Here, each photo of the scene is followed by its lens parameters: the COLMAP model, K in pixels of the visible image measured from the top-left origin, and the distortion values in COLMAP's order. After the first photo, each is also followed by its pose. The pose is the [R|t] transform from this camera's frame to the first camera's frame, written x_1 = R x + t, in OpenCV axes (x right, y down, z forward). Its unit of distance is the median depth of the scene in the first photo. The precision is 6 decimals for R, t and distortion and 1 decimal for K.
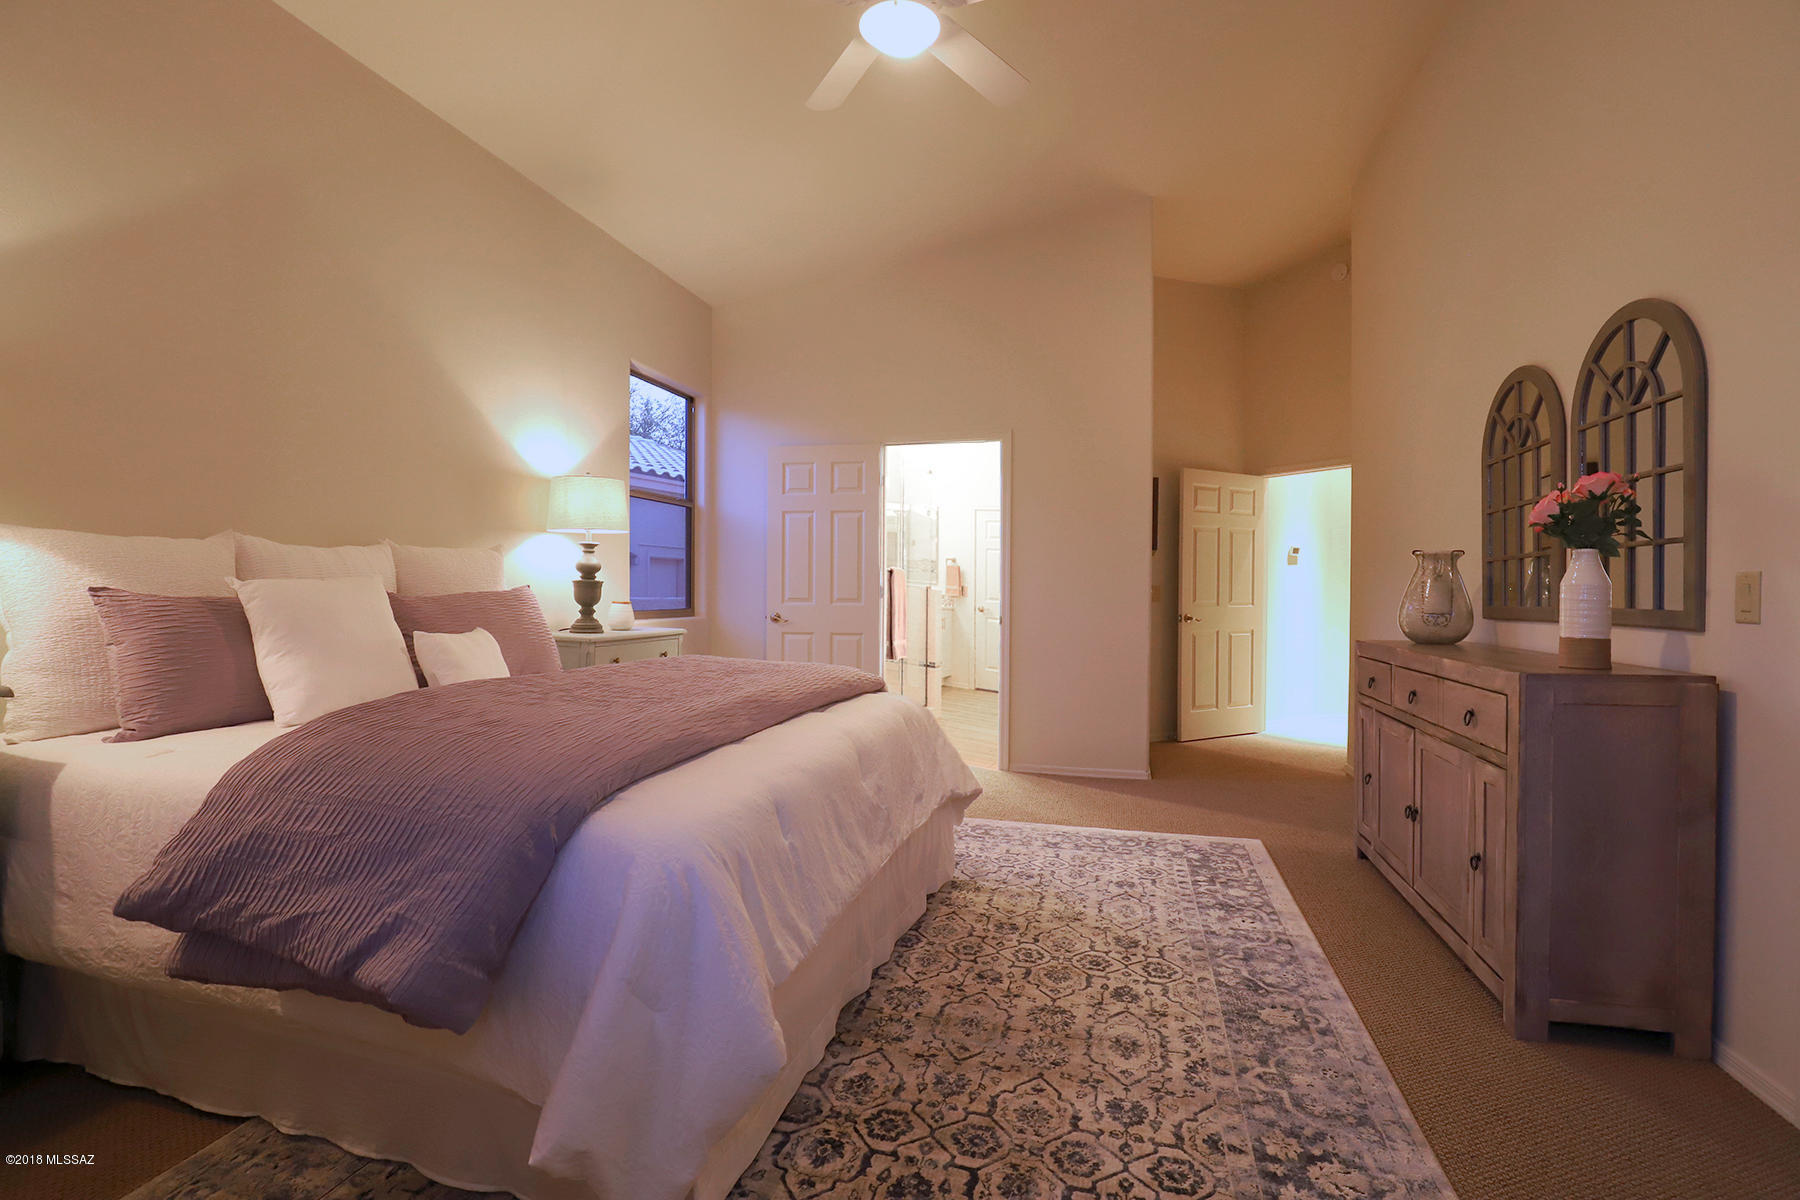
lens RADIAL K [[839.7, 0, 902.3], [0, 839.7, 585.2], [0, 0, 1]] dist [-0.022700, 0.001197]
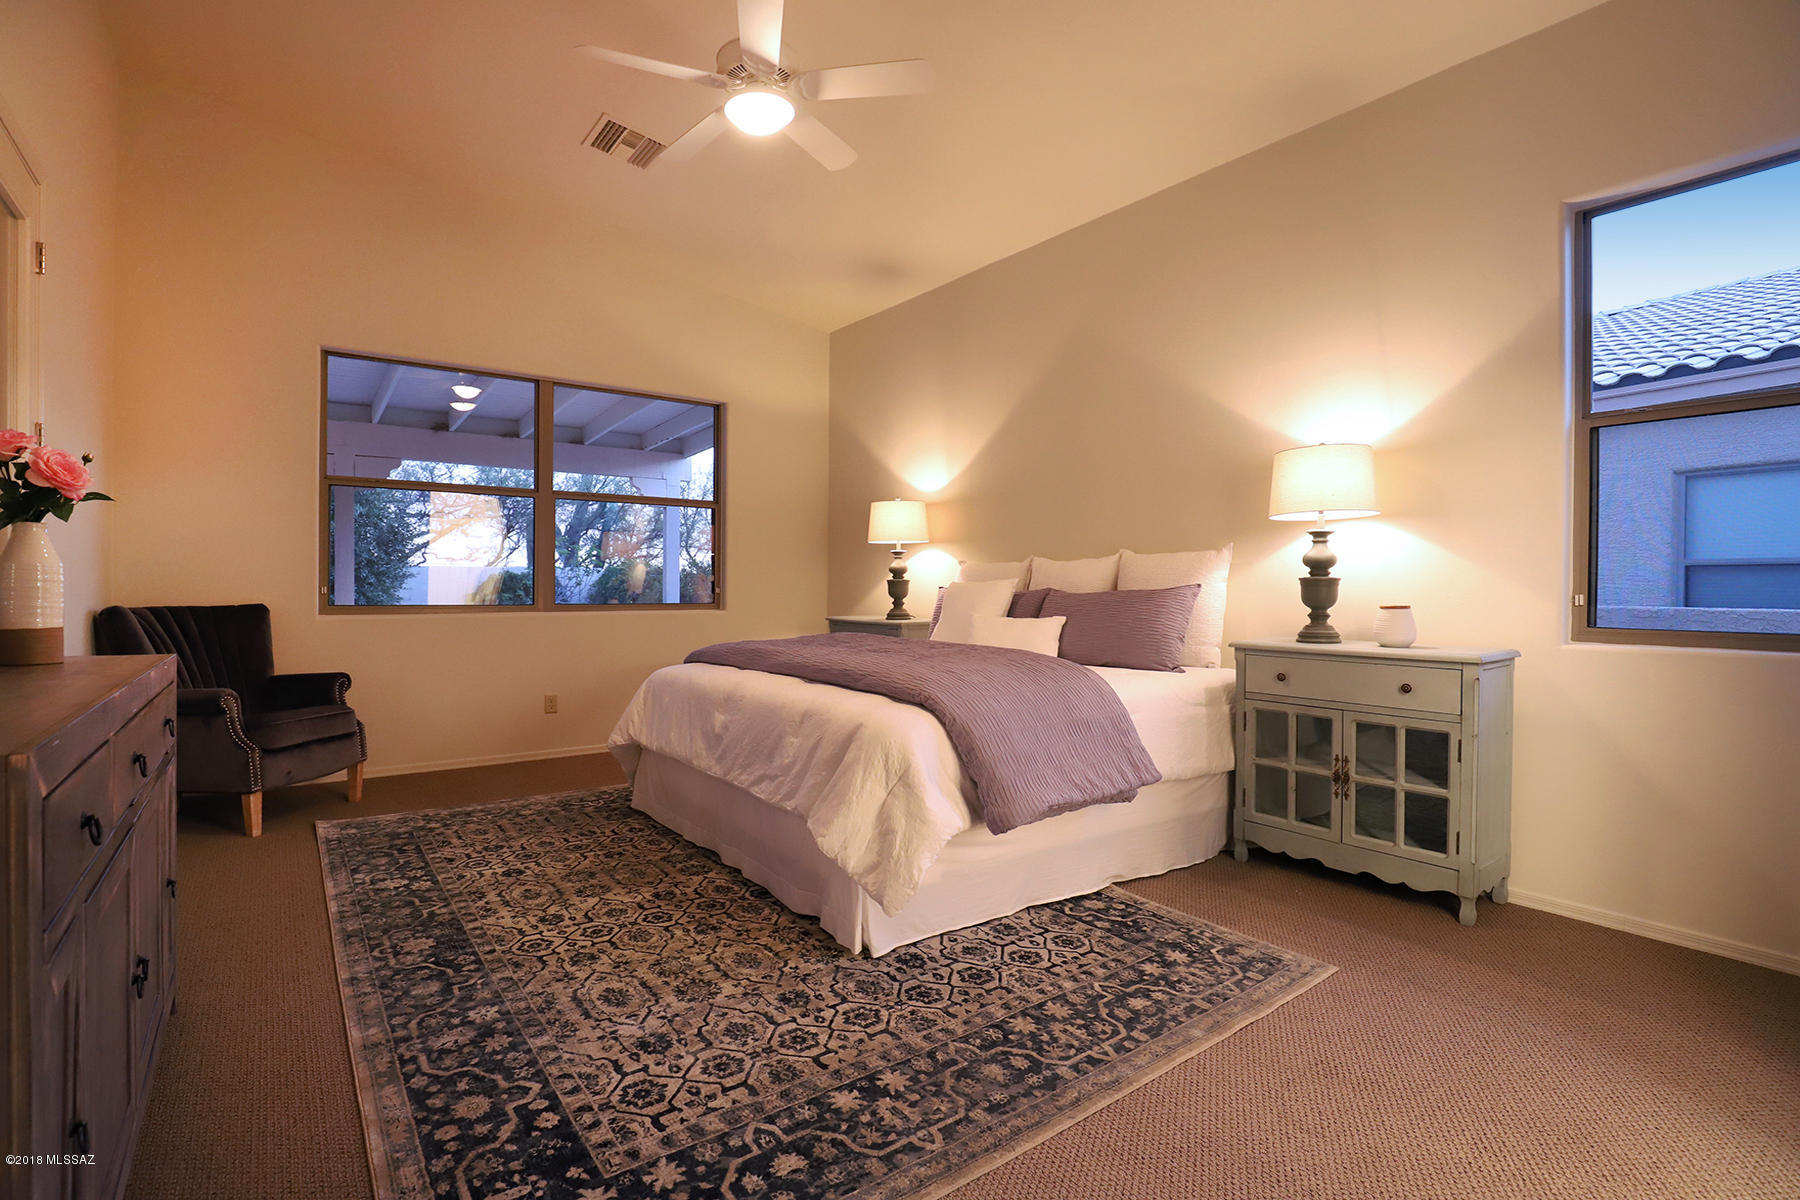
lens RADIAL K [[839.7, 0, 902.3], [0, 839.7, 585.2], [0, 0, 1]] dist [-0.022700, 0.001197]
pose [[-0.616652, -0.014877, -0.787095, 0.570377], [-0.005750, 0.999880, -0.014394, 0.017955], [0.787215, -0.004350, -0.616664, 1.345201]]
